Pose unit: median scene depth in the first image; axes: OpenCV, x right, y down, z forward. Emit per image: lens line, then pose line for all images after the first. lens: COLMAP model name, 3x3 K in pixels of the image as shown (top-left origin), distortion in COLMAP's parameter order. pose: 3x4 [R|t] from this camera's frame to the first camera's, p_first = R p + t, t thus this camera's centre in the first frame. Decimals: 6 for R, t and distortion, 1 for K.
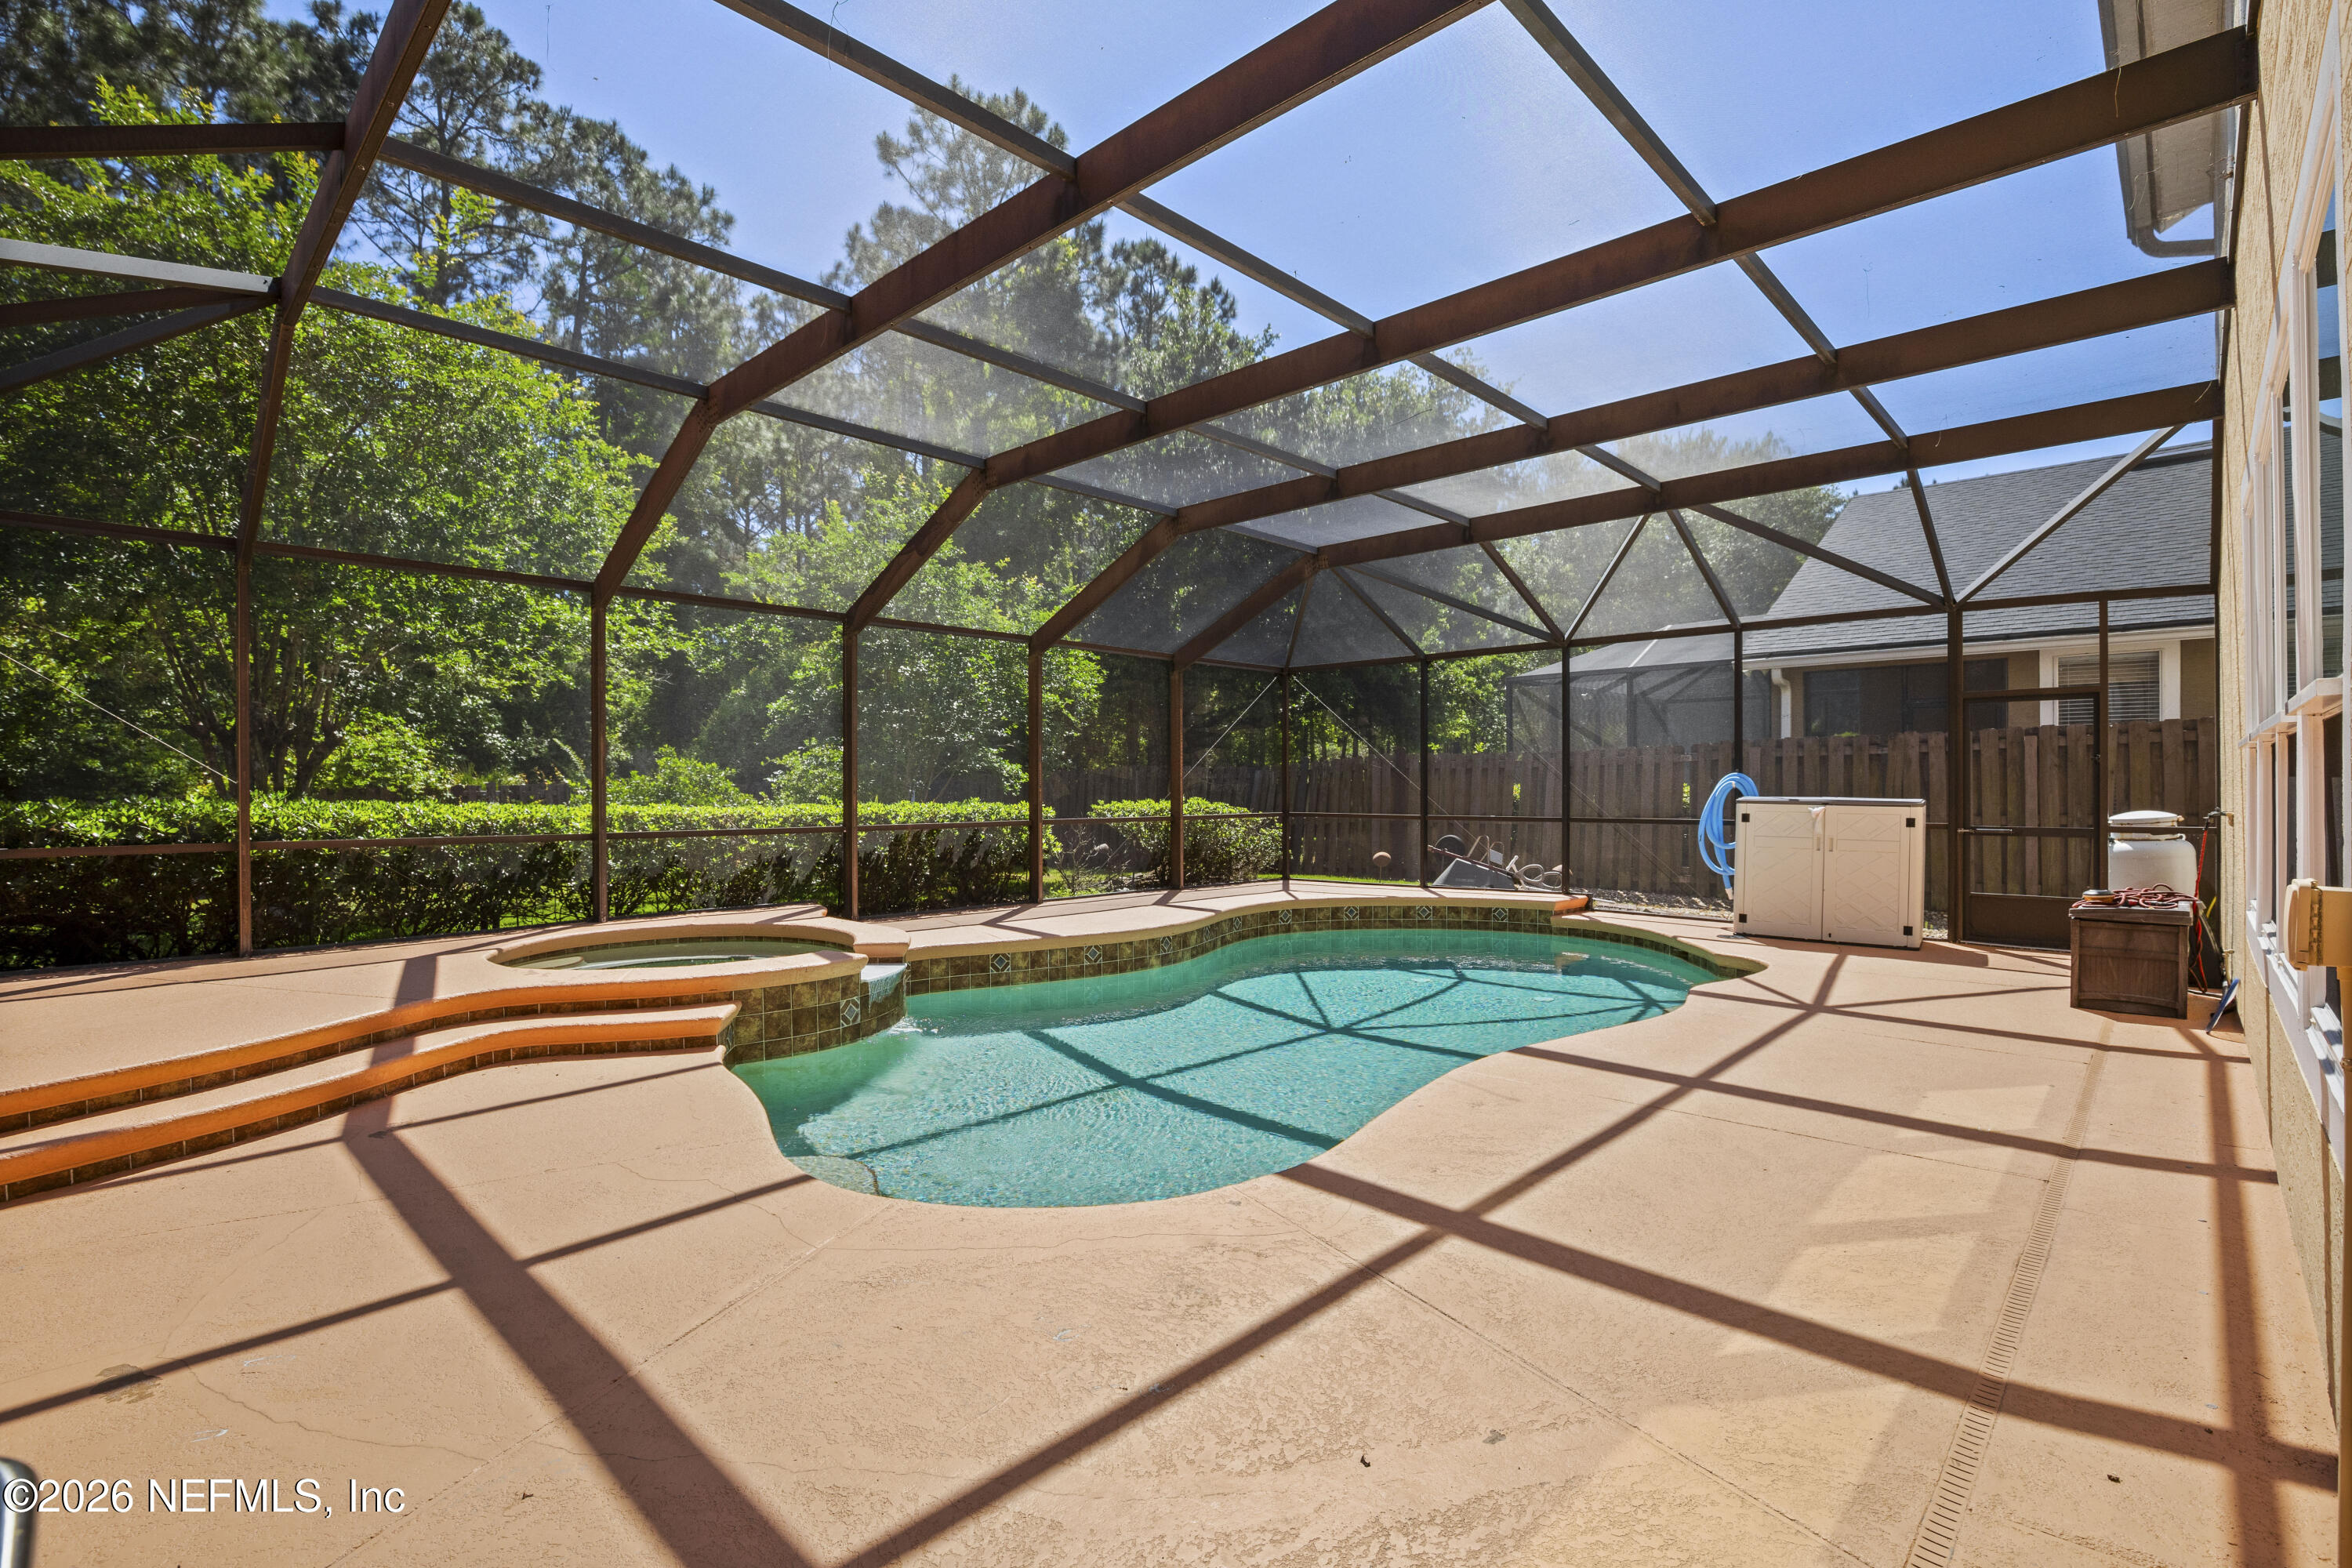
lens RADIAL K [[1093.2, 0, 1186.8], [0, 1093.2, 781.4], [0, 0, 1]] dist [-0.002238, -0.000623]
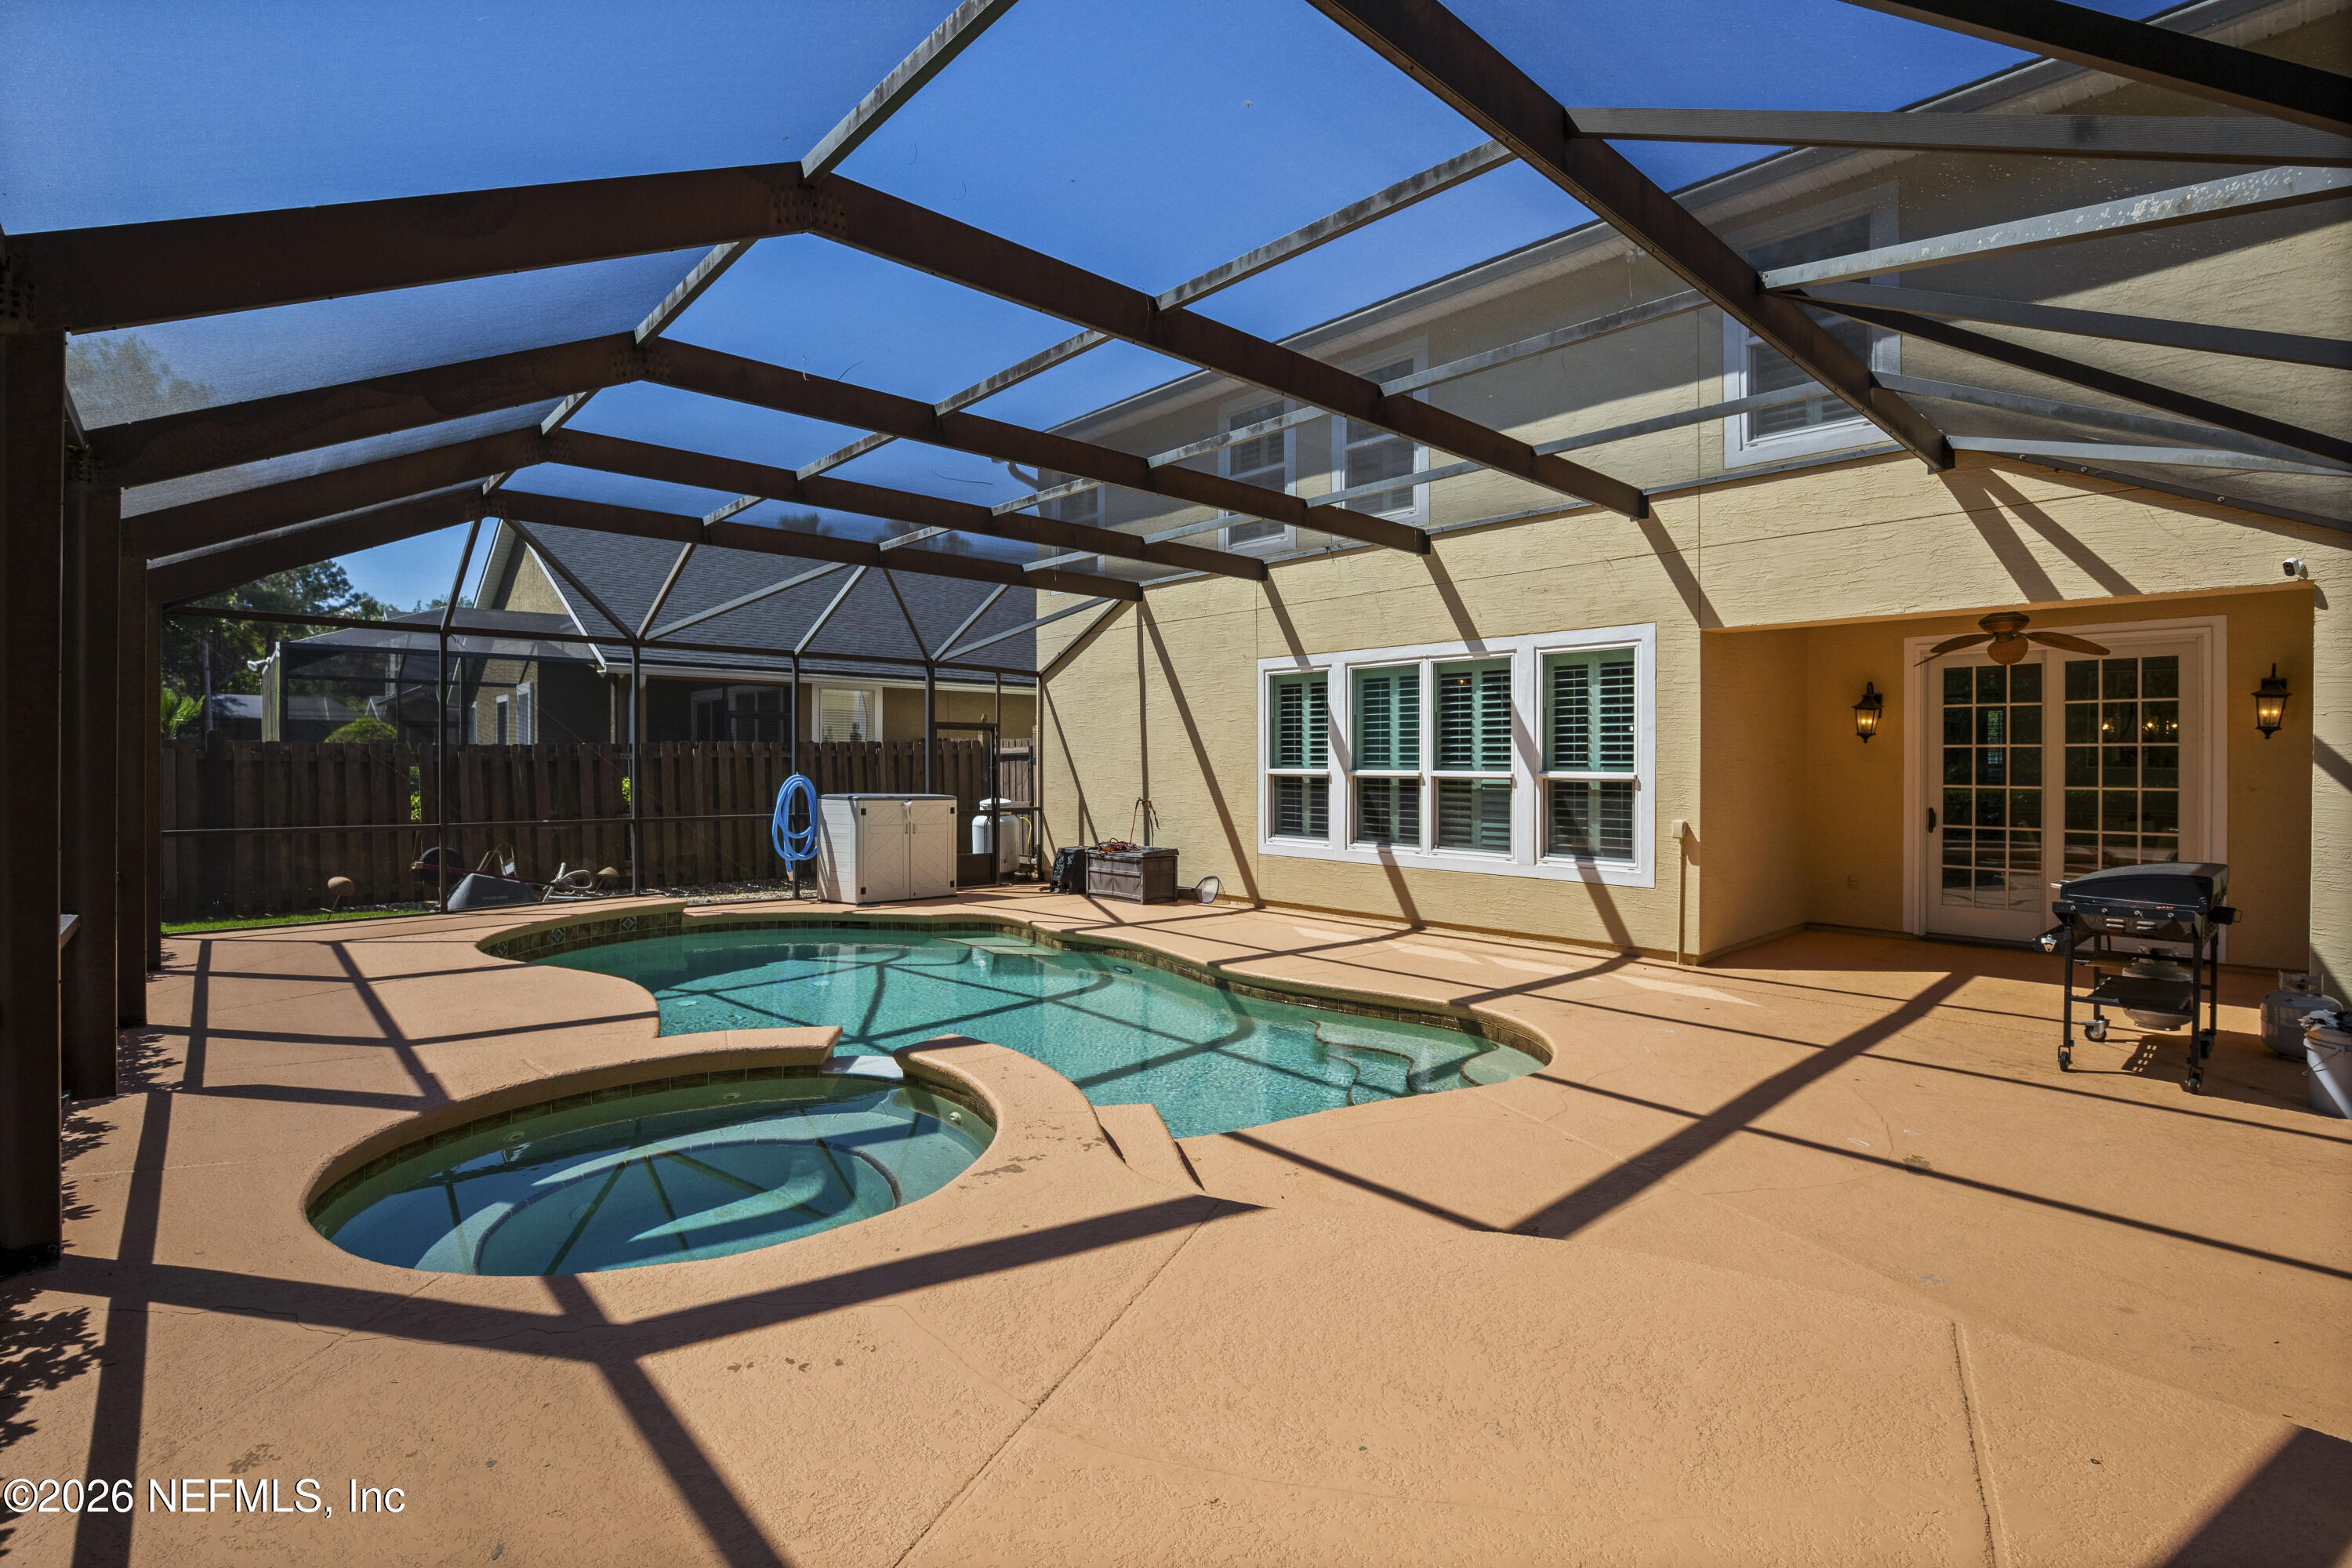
lens RADIAL K [[1093.2, 0, 1188.1], [0, 1093.2, 778.3], [0, 0, 1]] dist [-0.002238, -0.000623]
pose [[0.079031, -0.005327, 0.996858, -0.754678], [-0.007880, 0.999951, 0.005969, -0.016466], [-0.996841, -0.008327, 0.078985, 0.547221]]
